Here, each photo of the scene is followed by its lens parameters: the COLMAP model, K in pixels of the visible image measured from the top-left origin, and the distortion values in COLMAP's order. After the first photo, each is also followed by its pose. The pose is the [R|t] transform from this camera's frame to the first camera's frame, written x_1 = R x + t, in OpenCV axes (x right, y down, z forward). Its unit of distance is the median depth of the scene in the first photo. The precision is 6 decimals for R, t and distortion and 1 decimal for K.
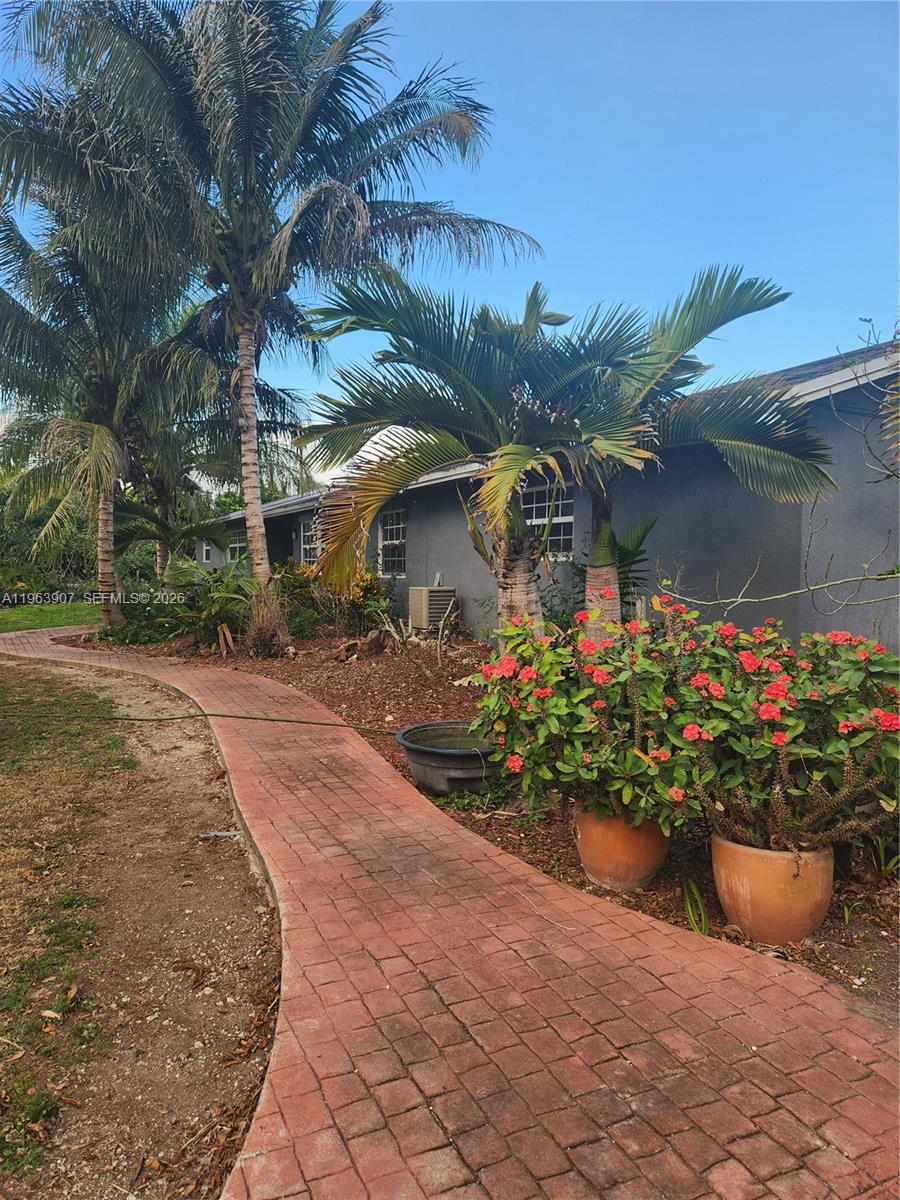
lens RADIAL K [[808.7, 0, 448.4], [0, 808.7, 596.7], [0, 0, 1]] dist [0.029875, -0.024806]
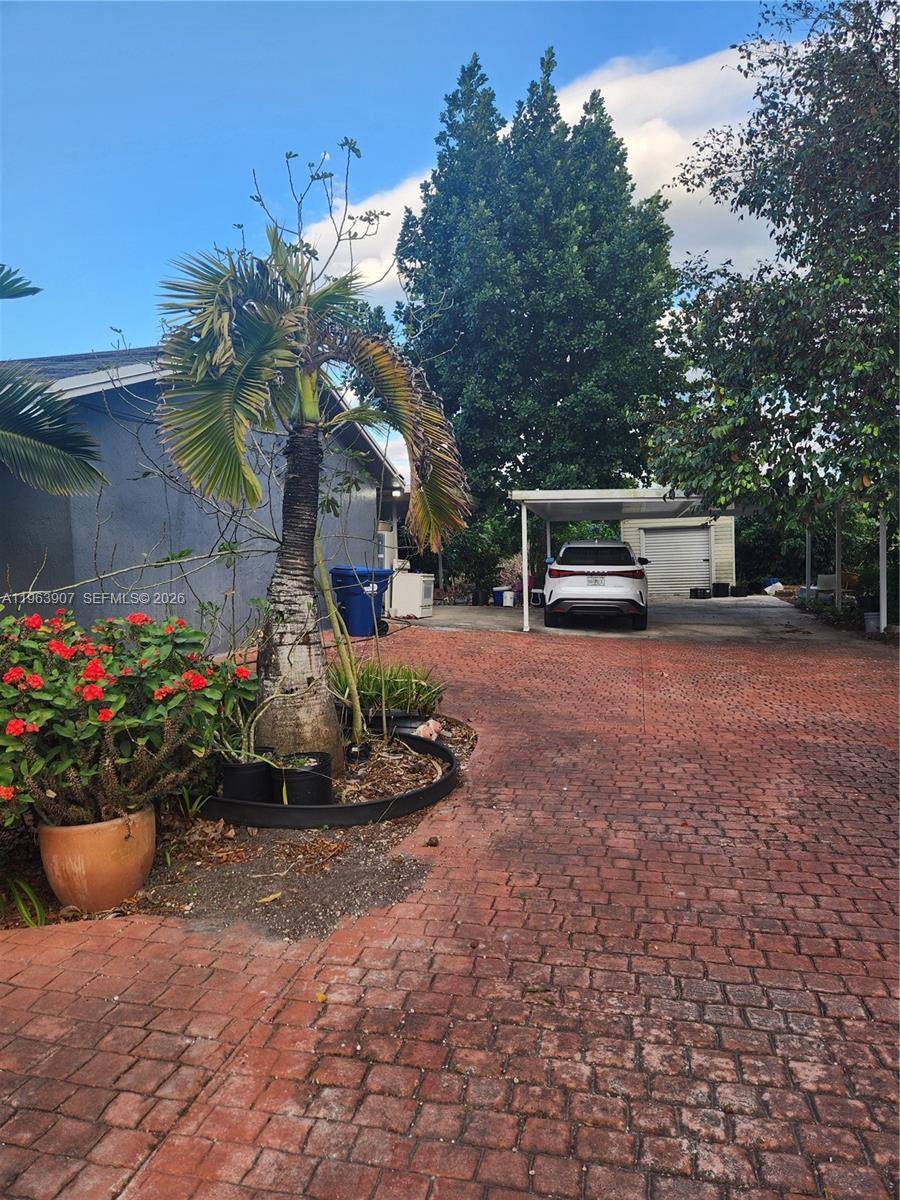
lens RADIAL K [[808.7, 0, 450.1], [0, 808.7, 599.3], [0, 0, 1]] dist [0.029875, -0.024806]
pose [[0.633695, -0.078902, 0.769549, -0.114965], [0.070045, 0.996551, 0.044498, 0.004937], [-0.770406, 0.025705, 0.637036, -0.041862]]
